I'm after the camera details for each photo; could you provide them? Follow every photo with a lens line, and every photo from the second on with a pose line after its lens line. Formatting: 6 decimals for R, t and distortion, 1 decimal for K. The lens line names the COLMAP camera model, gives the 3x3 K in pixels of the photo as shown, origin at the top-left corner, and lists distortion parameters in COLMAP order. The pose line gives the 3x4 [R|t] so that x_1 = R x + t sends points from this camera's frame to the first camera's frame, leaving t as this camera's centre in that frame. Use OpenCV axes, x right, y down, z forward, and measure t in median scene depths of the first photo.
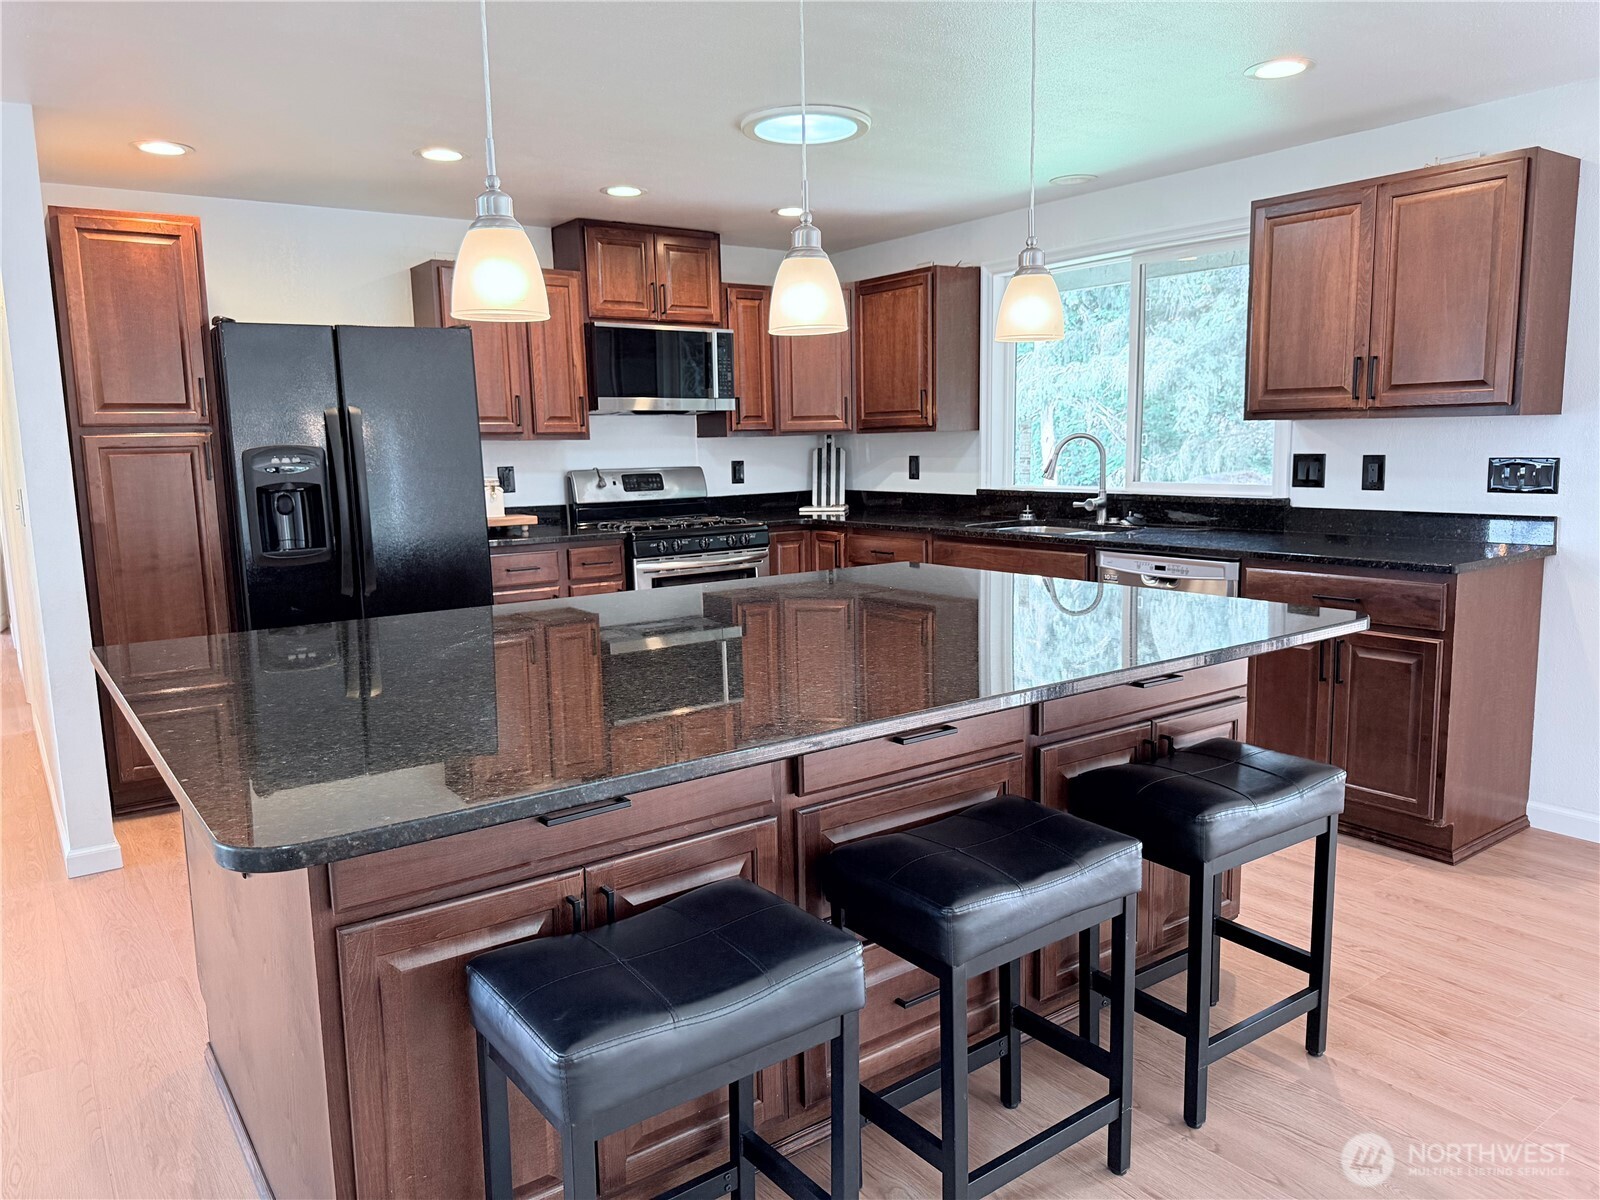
lens RADIAL K [[1128.3, 0, 800.0], [0, 1128.3, 609.5], [0, 0, 1]] dist [0.133113, -0.233067]
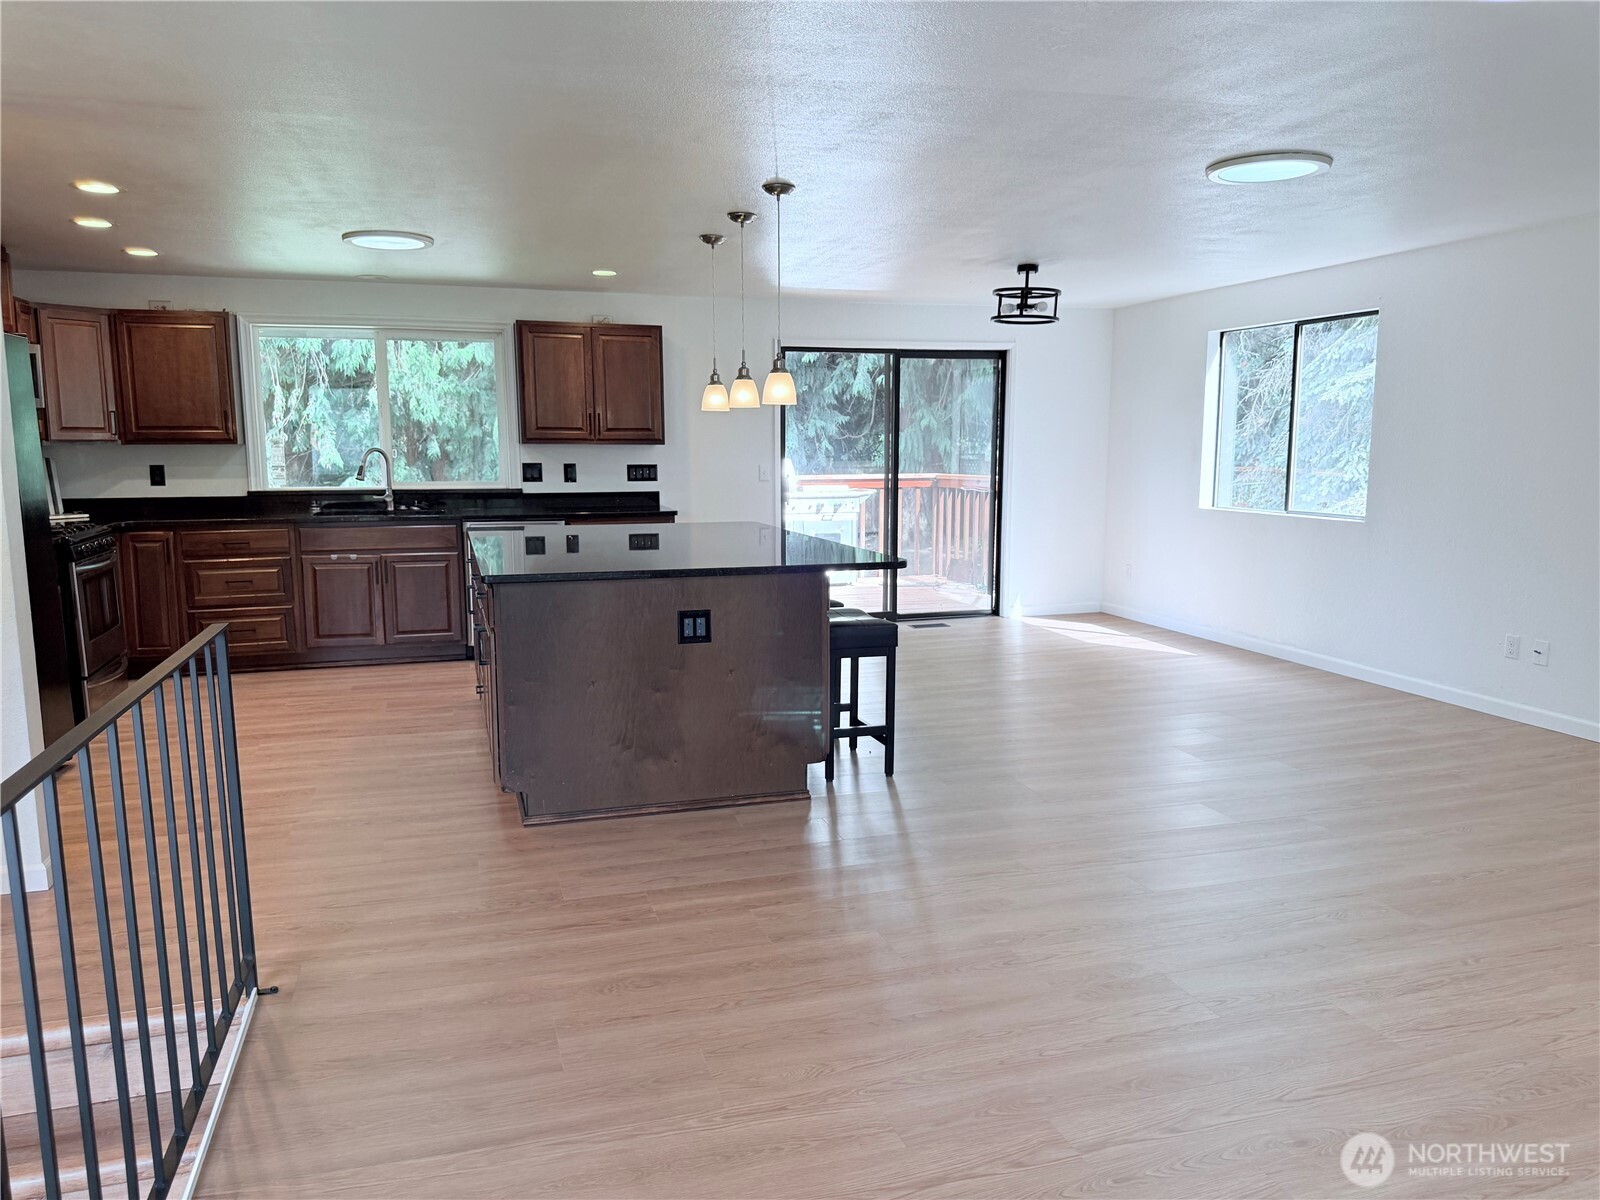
lens RADIAL K [[1128.3, 0, 800.0], [0, 1128.3, 609.5], [0, 0, 1]] dist [0.133113, -0.233067]
pose [[0.316935, -0.119380, 0.940904, -0.918654], [0.139329, 0.987144, 0.078315, 0.007633], [-0.938158, 0.106274, 0.329494, 0.038994]]
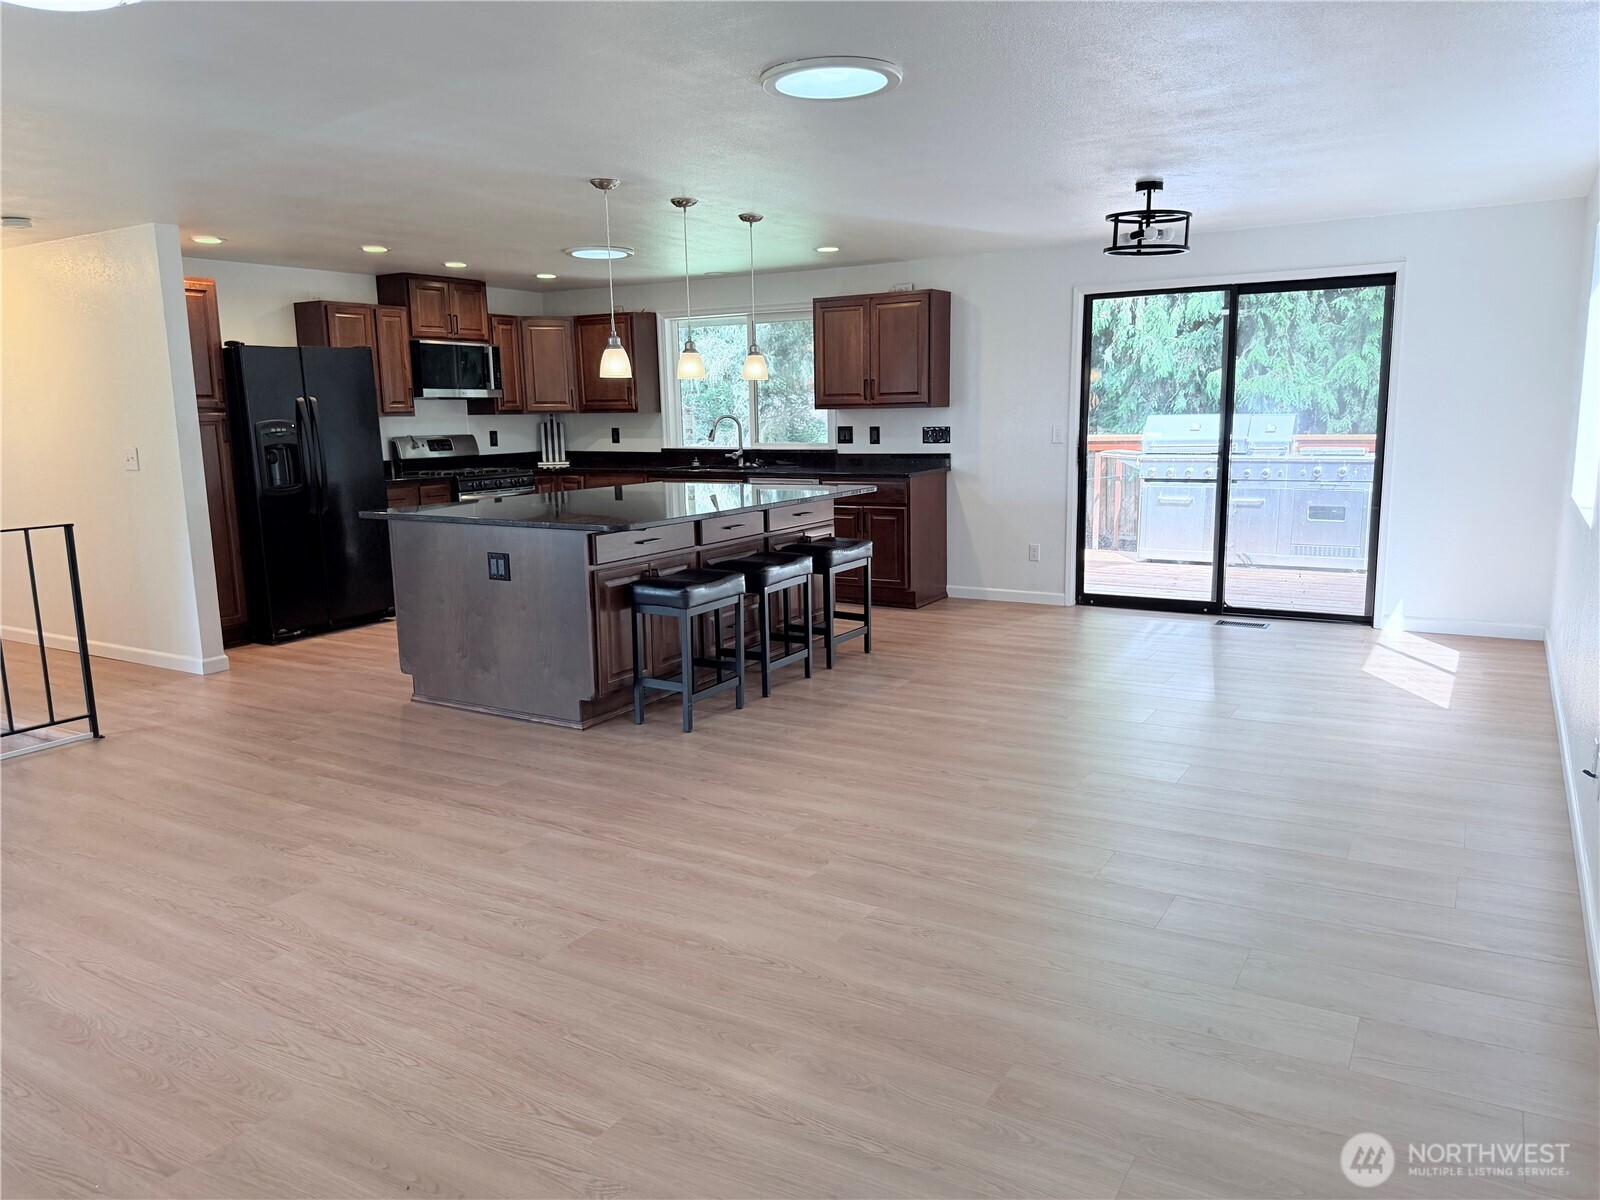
lens RADIAL K [[1128.3, 0, 800.0], [0, 1128.3, 609.5], [0, 0, 1]] dist [0.133113, -0.233067]
pose [[0.922582, -0.065007, 0.380285, -0.319772], [0.057978, 0.997869, 0.029923, 0.095323], [-0.381420, -0.005559, 0.924385, -0.634052]]
